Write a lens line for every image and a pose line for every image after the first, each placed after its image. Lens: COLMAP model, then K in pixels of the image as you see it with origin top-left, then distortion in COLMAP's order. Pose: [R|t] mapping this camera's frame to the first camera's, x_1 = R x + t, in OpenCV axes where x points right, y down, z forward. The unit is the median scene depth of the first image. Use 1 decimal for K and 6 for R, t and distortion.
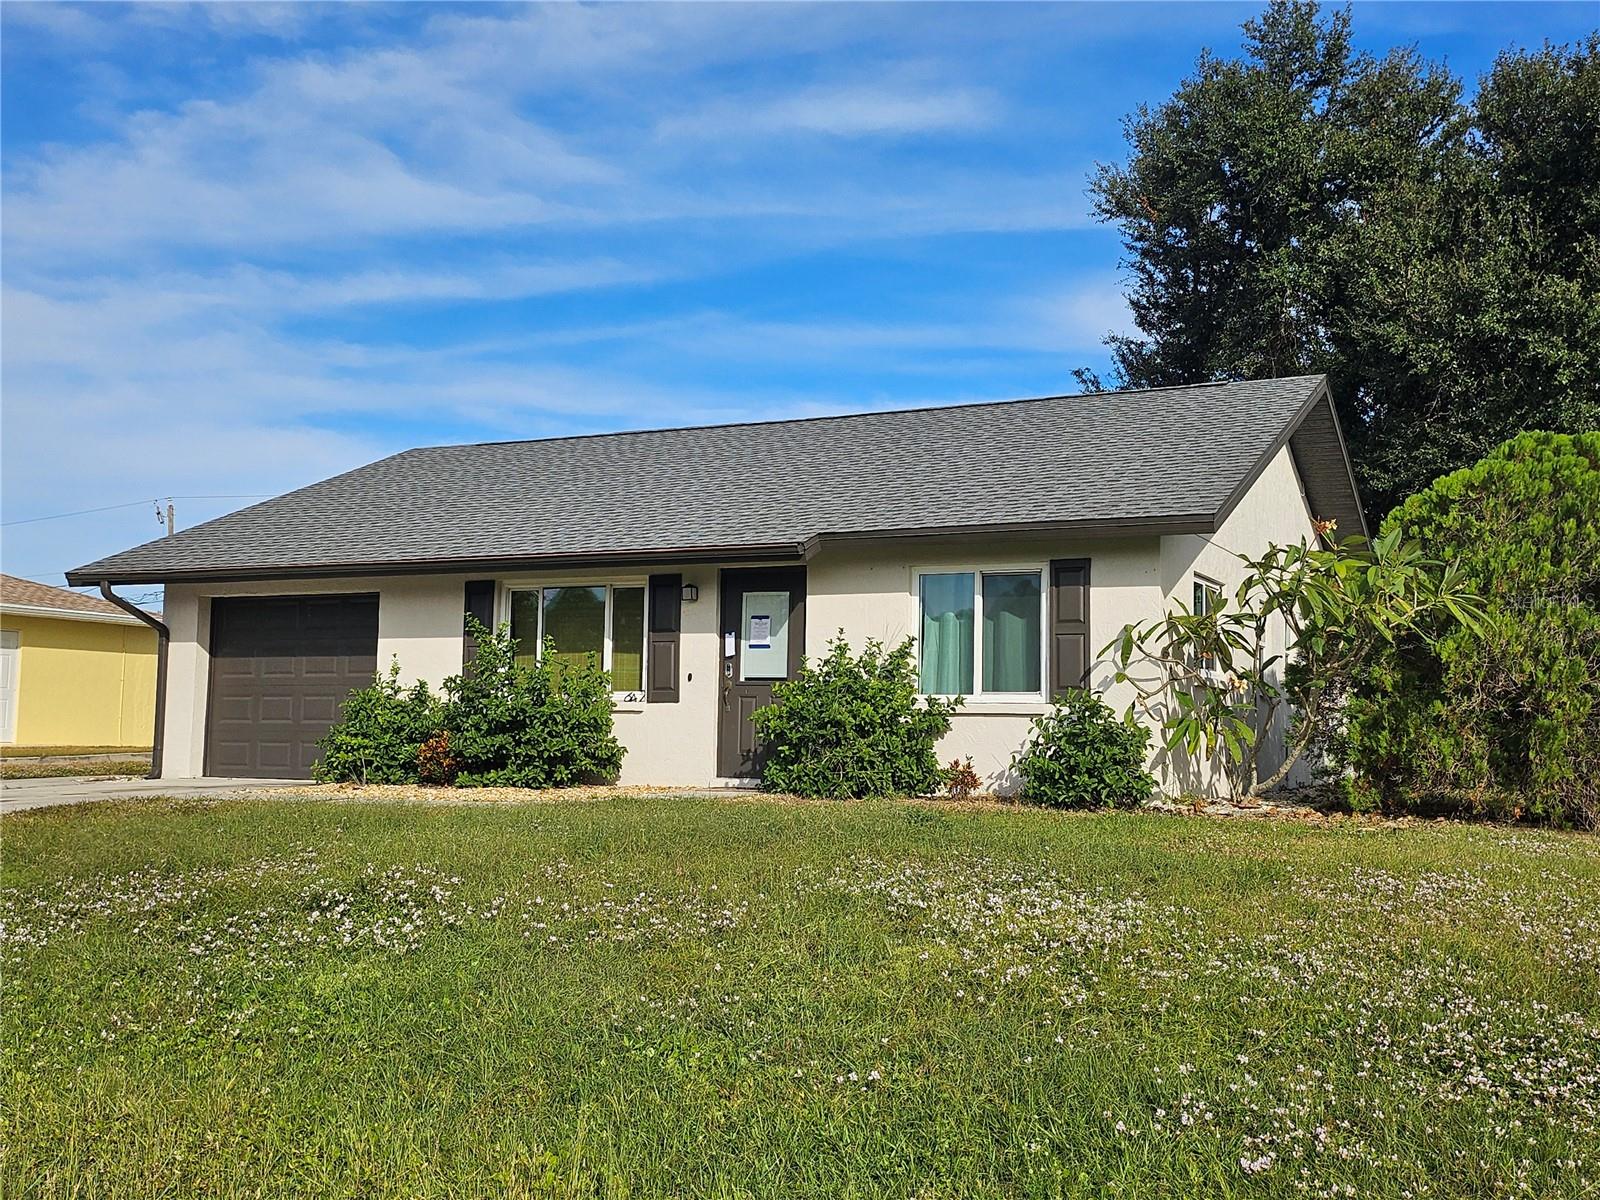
lens RADIAL K [[1188.3, 0, 800.0], [0, 1188.3, 600.0], [0, 0, 1]] dist [0.019944, 0.004047]
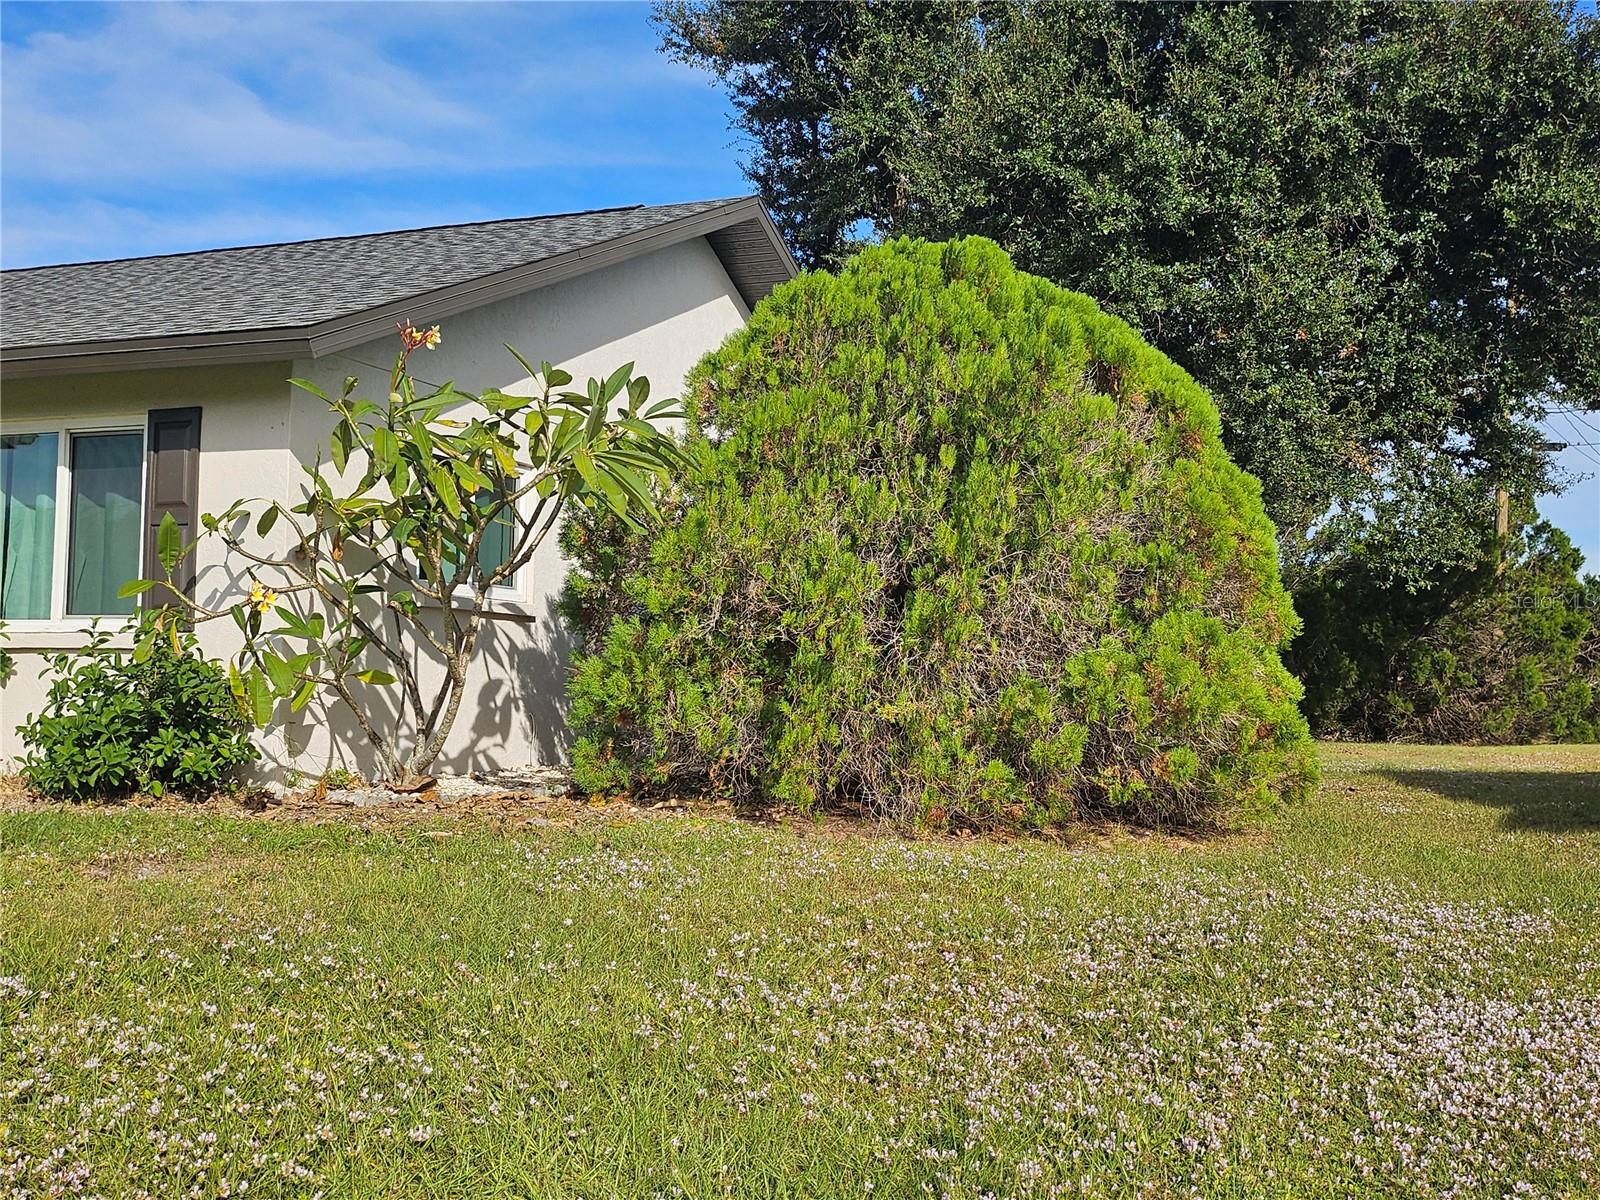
lens RADIAL K [[1088.5, 0, 800.0], [0, 1088.5, 600.0], [0, 0, 1]] dist [0.000760, 0.005356]
pose [[0.997889, -0.002059, 0.064906, 0.415283], [-0.001136, 0.998791, 0.049152, 0.031252], [-0.064929, -0.049122, 0.996680, 0.308931]]
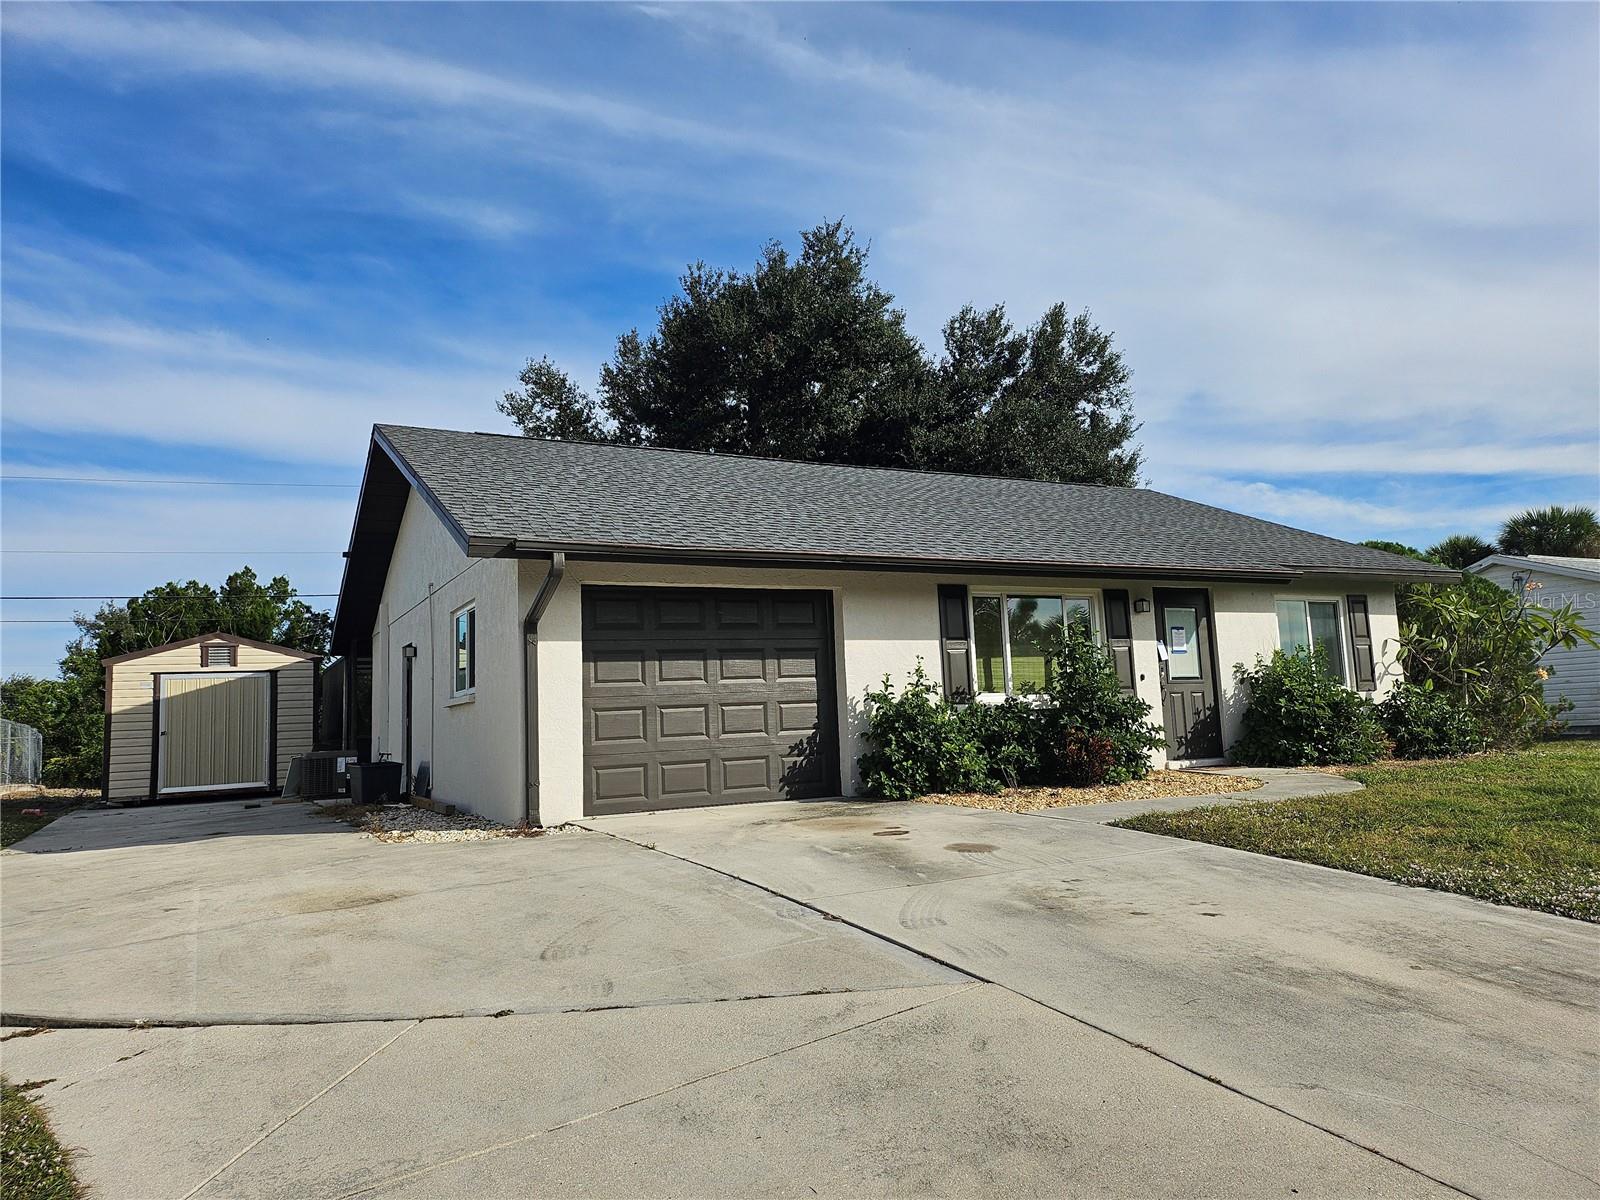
lens RADIAL K [[1088.5, 0, 800.0], [0, 1088.5, 600.0], [0, 0, 1]] dist [0.000760, 0.005356]
pose [[0.687609, 0.043701, 0.724765, -0.983774], [-0.031253, 0.999043, -0.030589, 0.028108], [-0.725408, -0.001618, 0.688317, 0.448242]]
